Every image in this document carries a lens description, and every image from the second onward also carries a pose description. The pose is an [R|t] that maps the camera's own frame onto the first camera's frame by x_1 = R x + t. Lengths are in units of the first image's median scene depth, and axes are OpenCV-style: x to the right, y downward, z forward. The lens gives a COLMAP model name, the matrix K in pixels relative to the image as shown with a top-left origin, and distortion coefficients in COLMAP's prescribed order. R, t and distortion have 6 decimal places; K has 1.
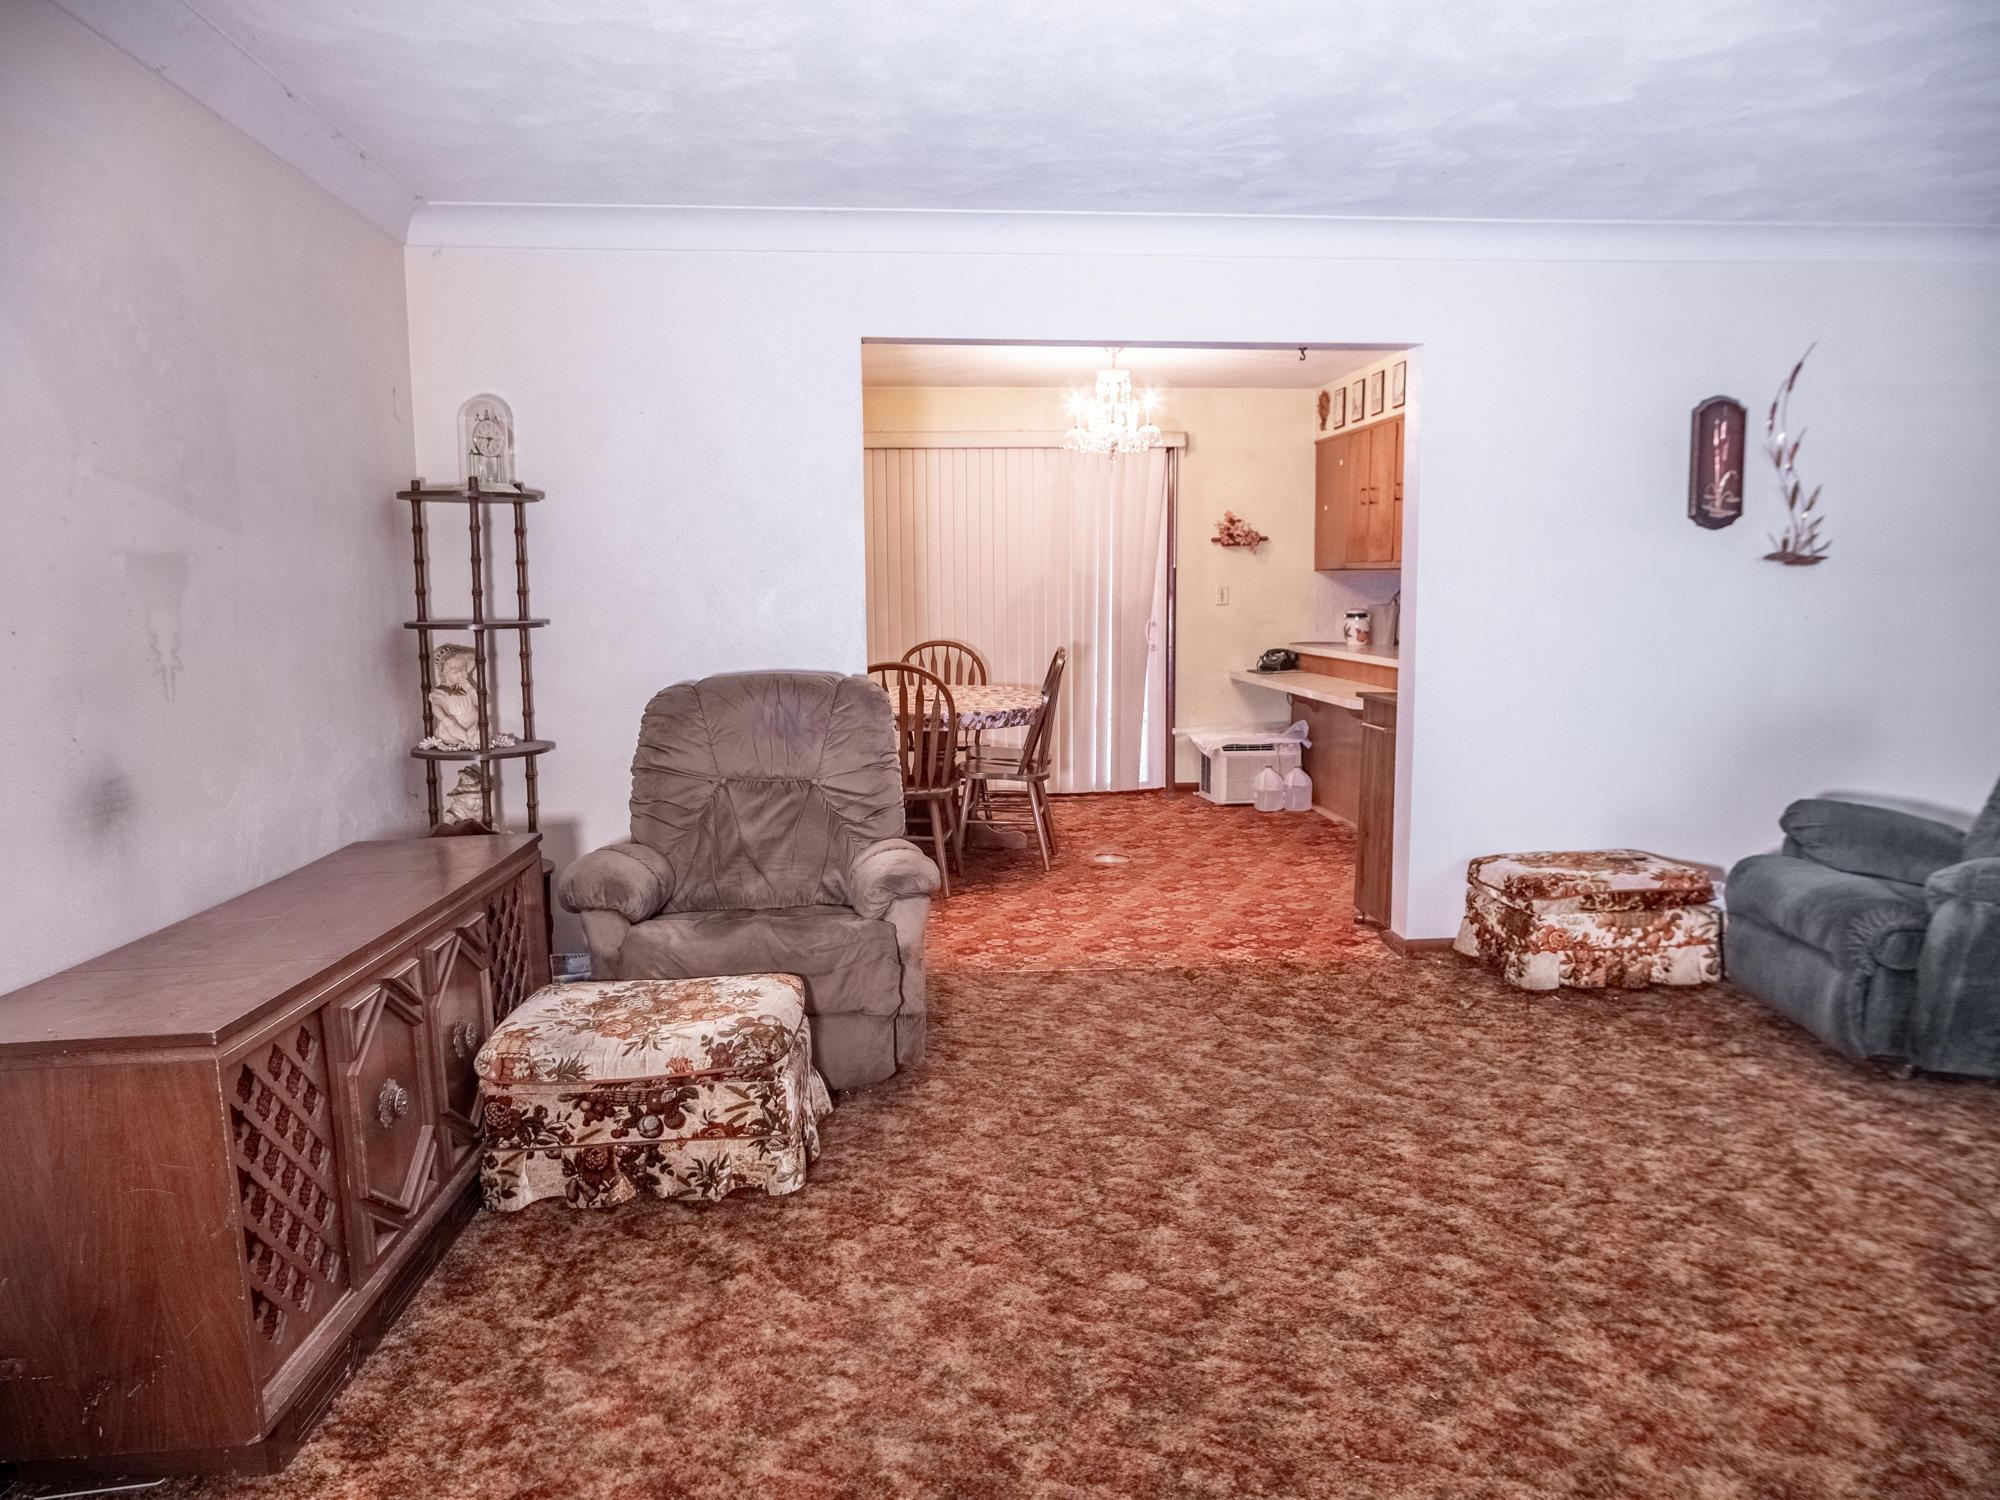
lens RADIAL K [[1353.5, 0, 1000.0], [0, 1353.5, 750.0], [0, 0, 1]] dist [-0.003628, 0.005194]
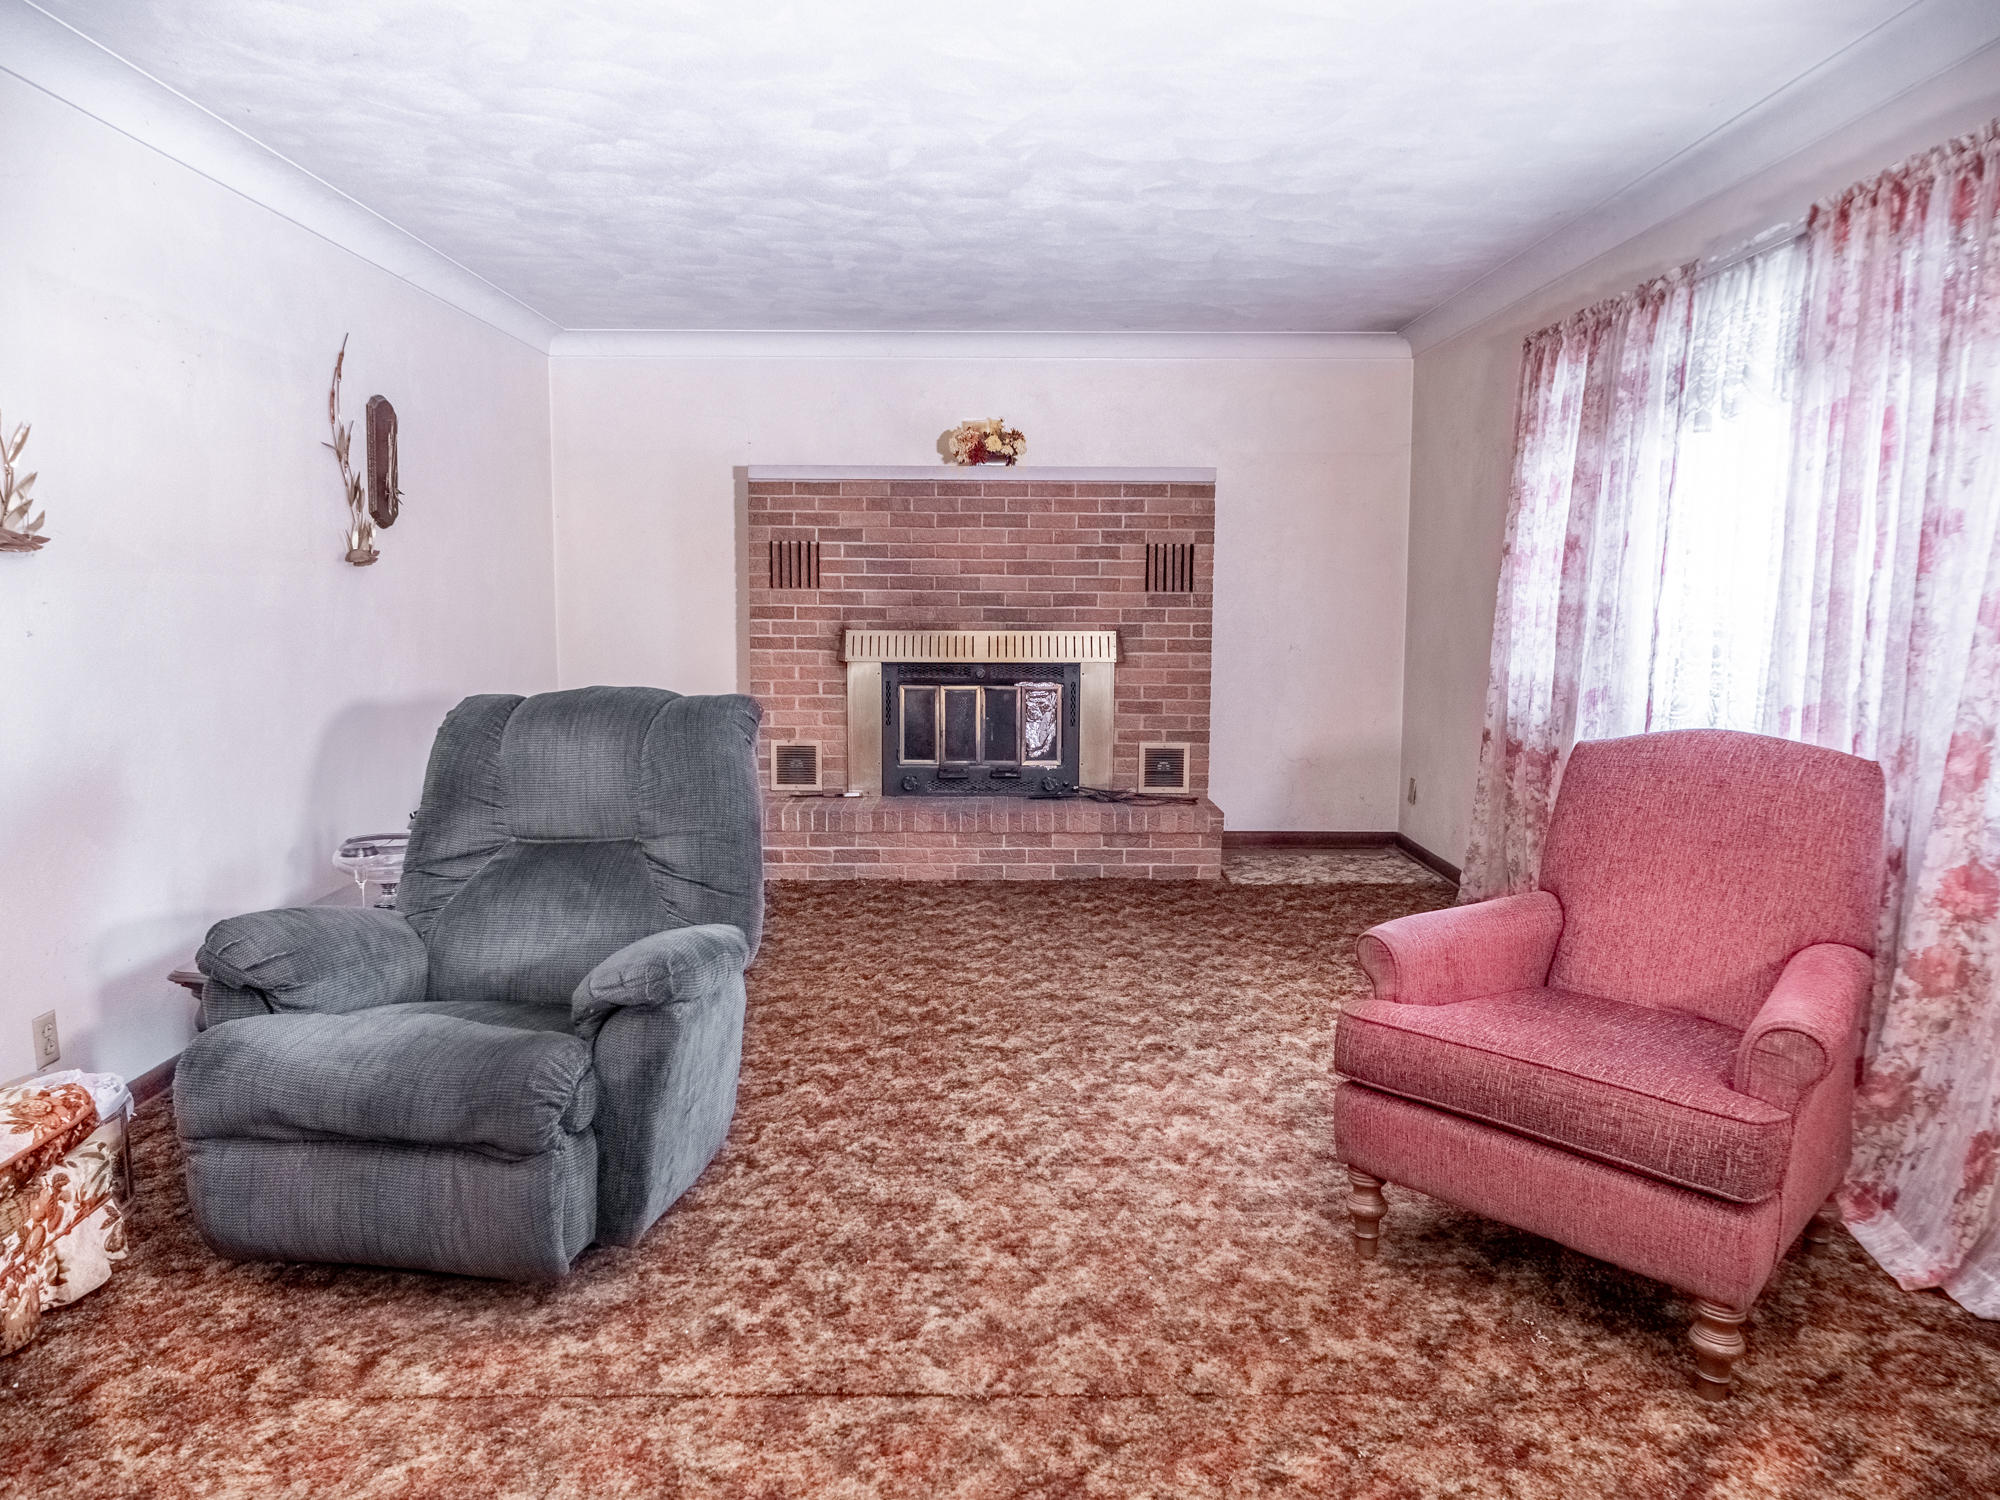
lens RADIAL K [[1353.5, 0, 1000.0], [0, 1353.5, 750.0], [0, 0, 1]] dist [-0.003628, 0.005194]
pose [[0.083223, -0.102566, 0.991239, 0.004335], [0.114619, 0.989073, 0.092718, -0.030724], [-0.989917, 0.105899, 0.094070, 0.303976]]
